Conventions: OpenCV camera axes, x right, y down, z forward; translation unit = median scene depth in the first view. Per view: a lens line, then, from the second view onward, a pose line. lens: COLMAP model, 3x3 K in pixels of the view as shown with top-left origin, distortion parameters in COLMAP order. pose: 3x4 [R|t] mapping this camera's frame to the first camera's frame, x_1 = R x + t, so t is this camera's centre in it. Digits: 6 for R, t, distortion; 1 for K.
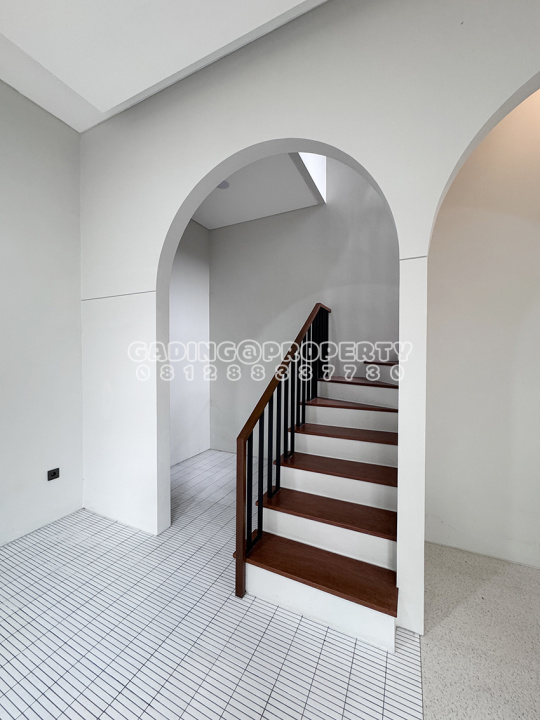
lens RADIAL K [[287.7, 0, 274.2], [0, 287.7, 357.6], [0, 0, 1]] dist [-0.006212, -0.000061]
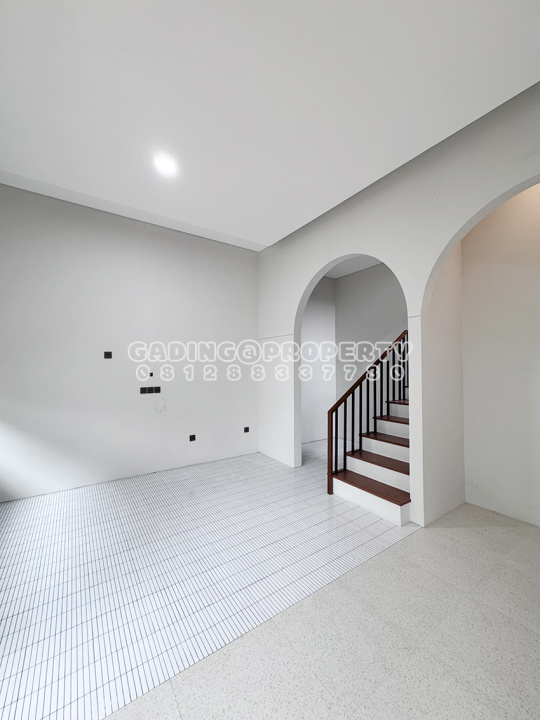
lens RADIAL K [[288.2, 0, 270.4], [0, 288.2, 358.0], [0, 0, 1]] dist [-0.004539, -0.000135]
pose [[0.862273, -0.019169, -0.506081, 0.421177], [-0.003444, 0.999038, -0.043709, 0.006790], [0.506432, 0.039432, 0.861378, -0.710698]]
